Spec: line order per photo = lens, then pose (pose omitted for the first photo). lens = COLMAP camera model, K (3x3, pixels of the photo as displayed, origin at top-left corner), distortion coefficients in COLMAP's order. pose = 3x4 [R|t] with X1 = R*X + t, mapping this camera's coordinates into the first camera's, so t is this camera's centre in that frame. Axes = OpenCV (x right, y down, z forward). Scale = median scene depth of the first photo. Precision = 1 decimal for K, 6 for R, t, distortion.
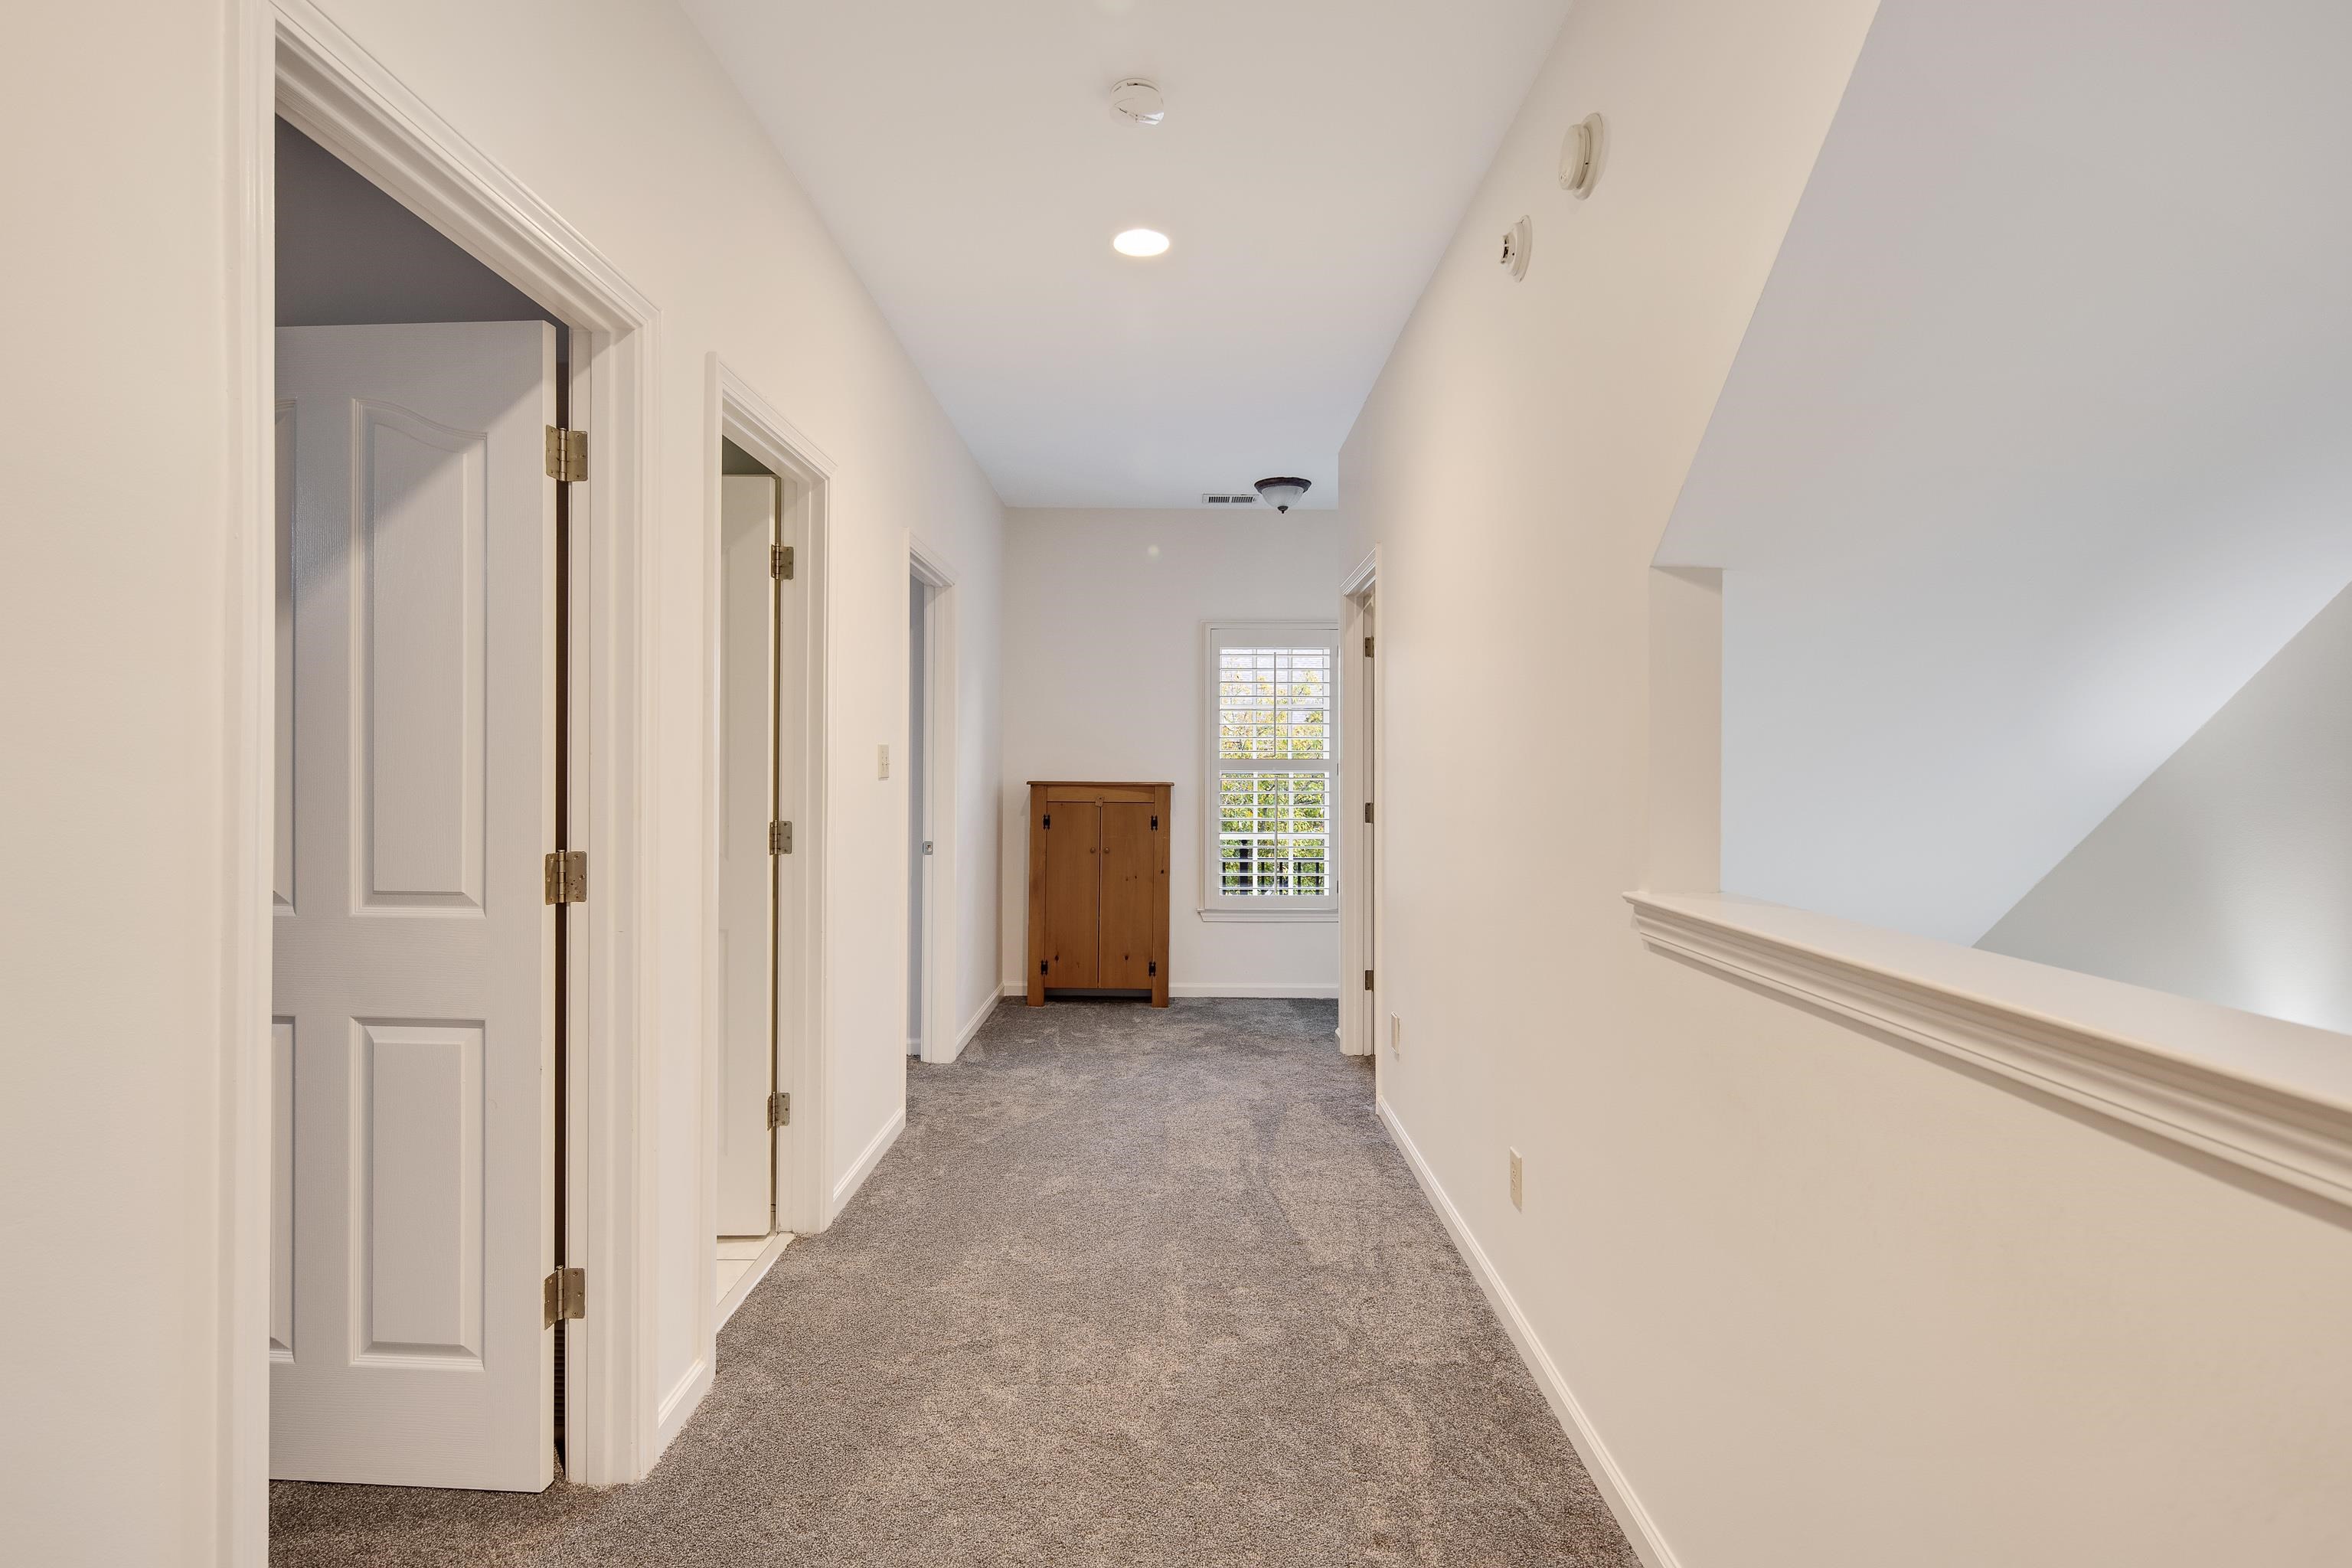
lens RADIAL K [[1123.6, 0, 1162.8], [0, 1123.6, 772.1], [0, 0, 1]] dist [0.003836, -0.001738]
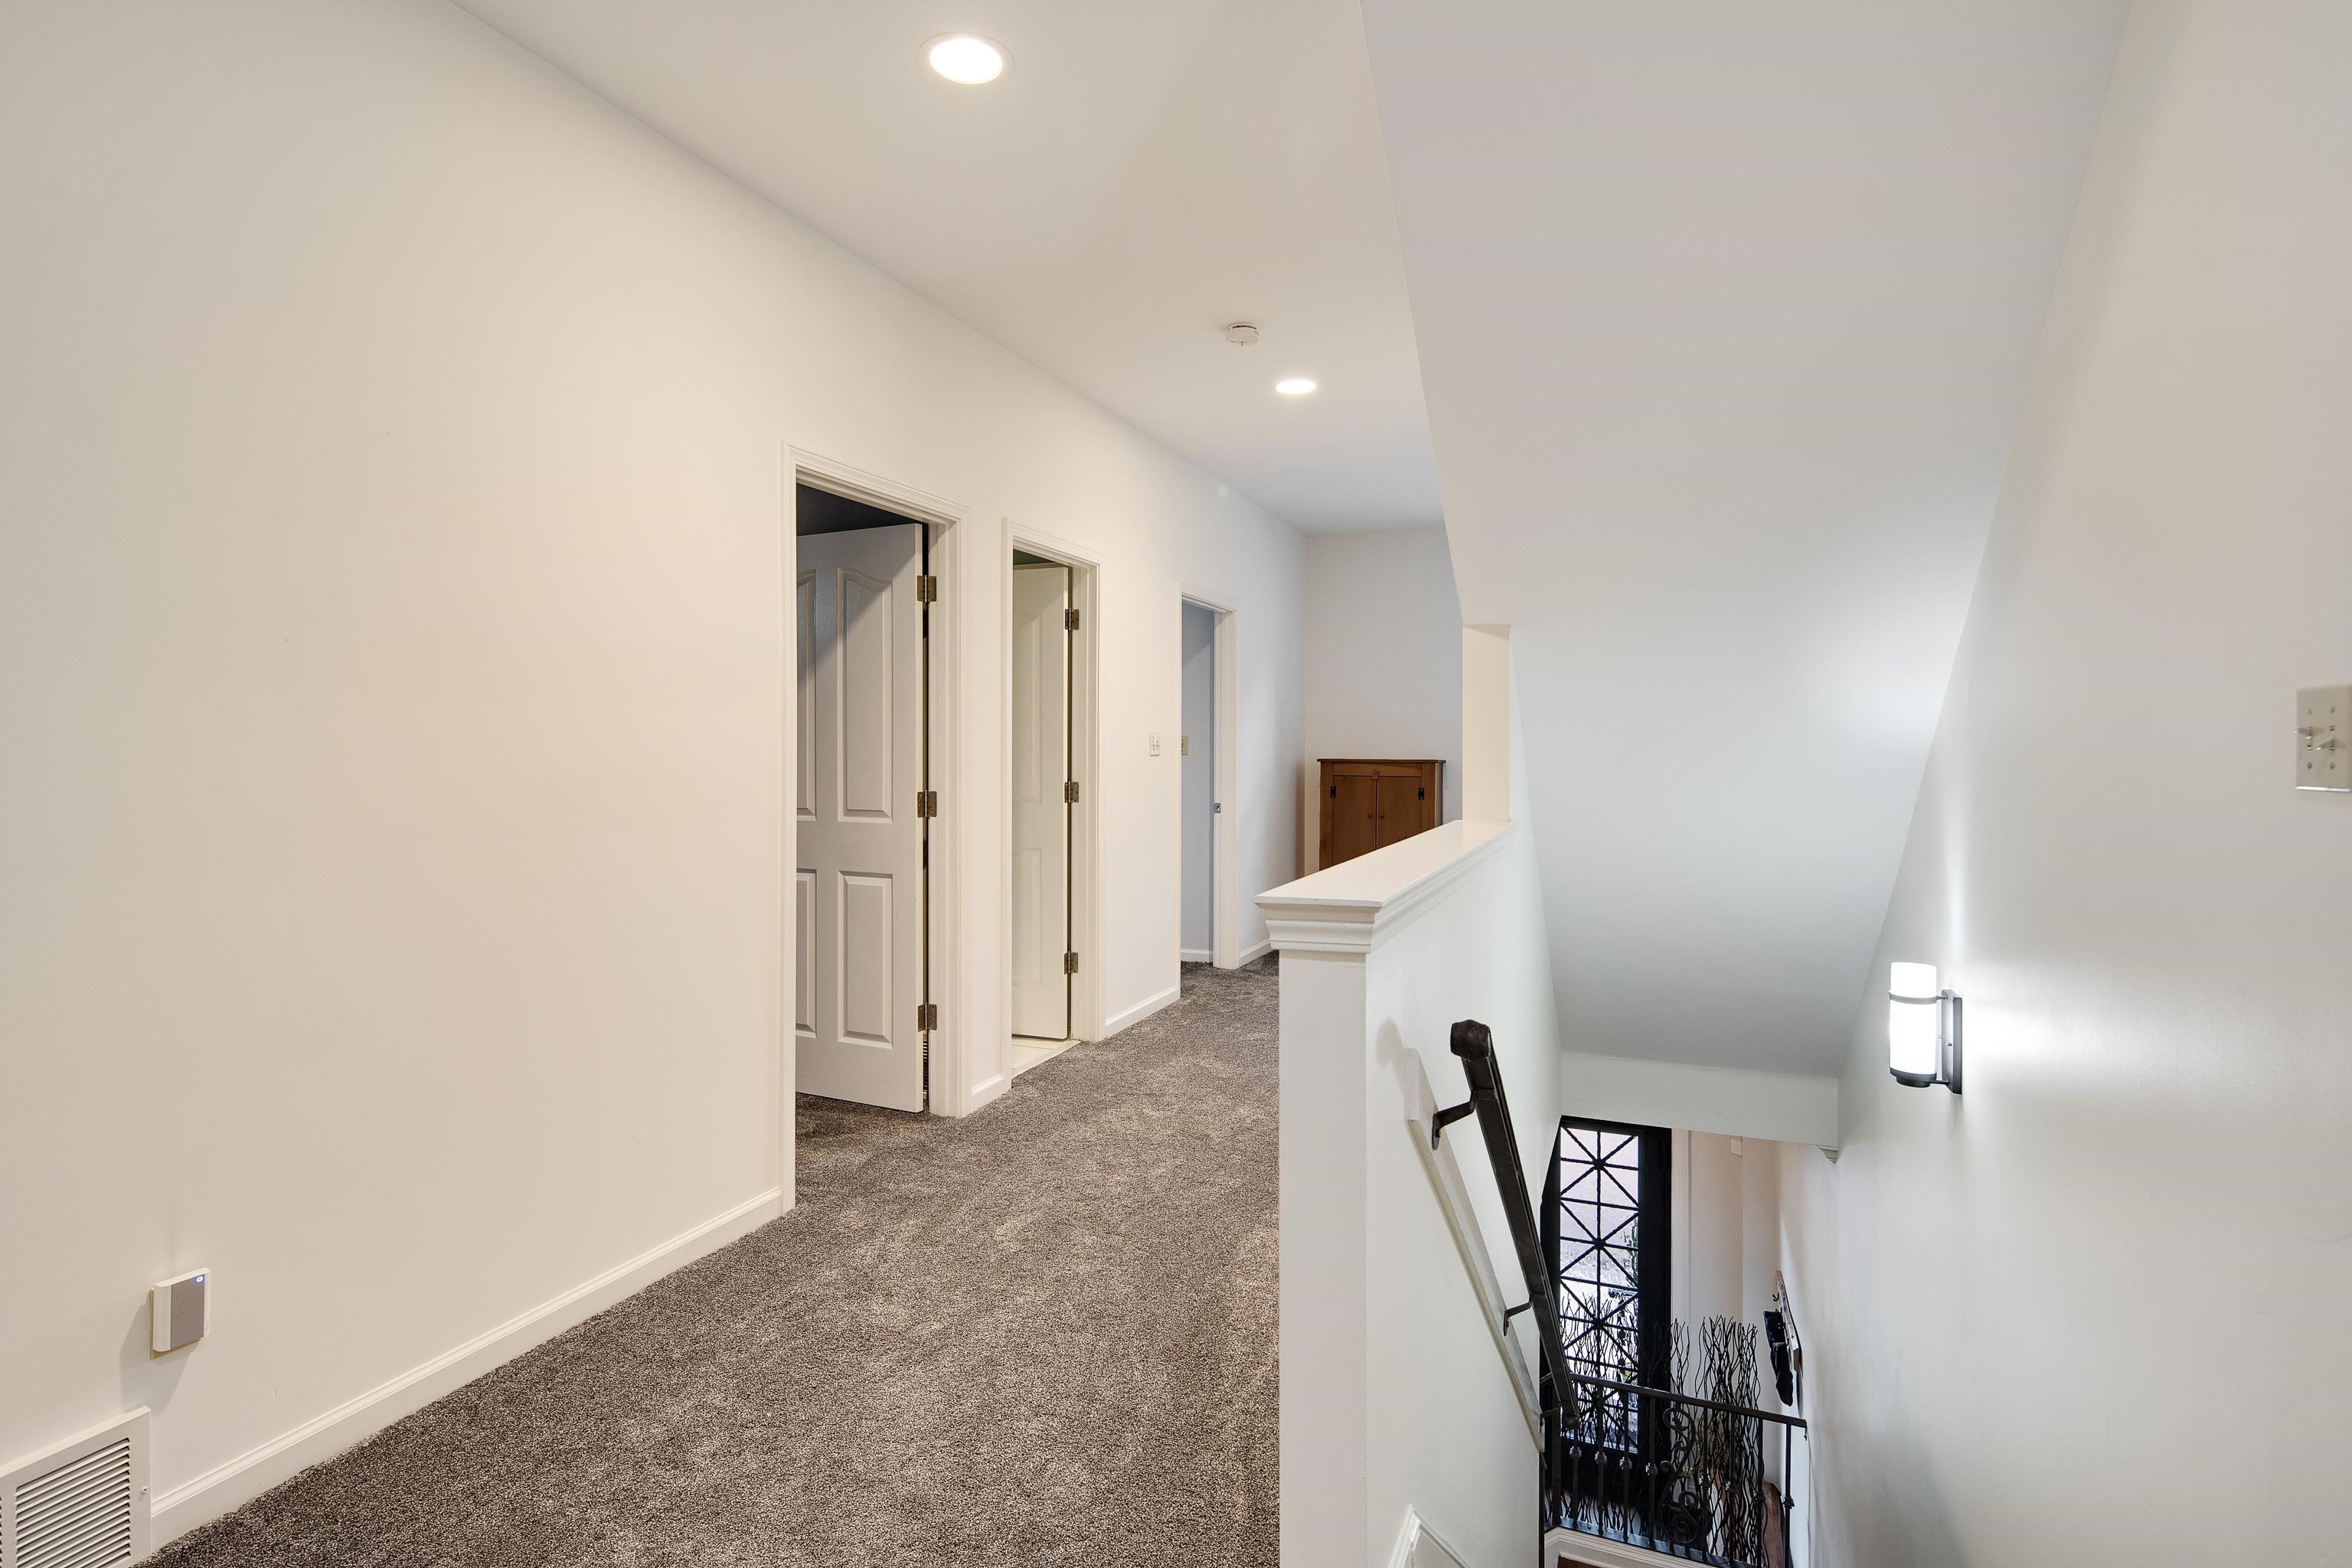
lens RADIAL K [[1143.0, 0, 1168.8], [0, 1143.0, 751.8], [0, 0, 1]] dist [0.001018, -0.003747]
pose [[0.924952, -0.003377, -0.380069, 0.548962], [0.002676, 0.999994, -0.002373, 0.007436], [0.380074, 0.001178, 0.924955, -0.609683]]
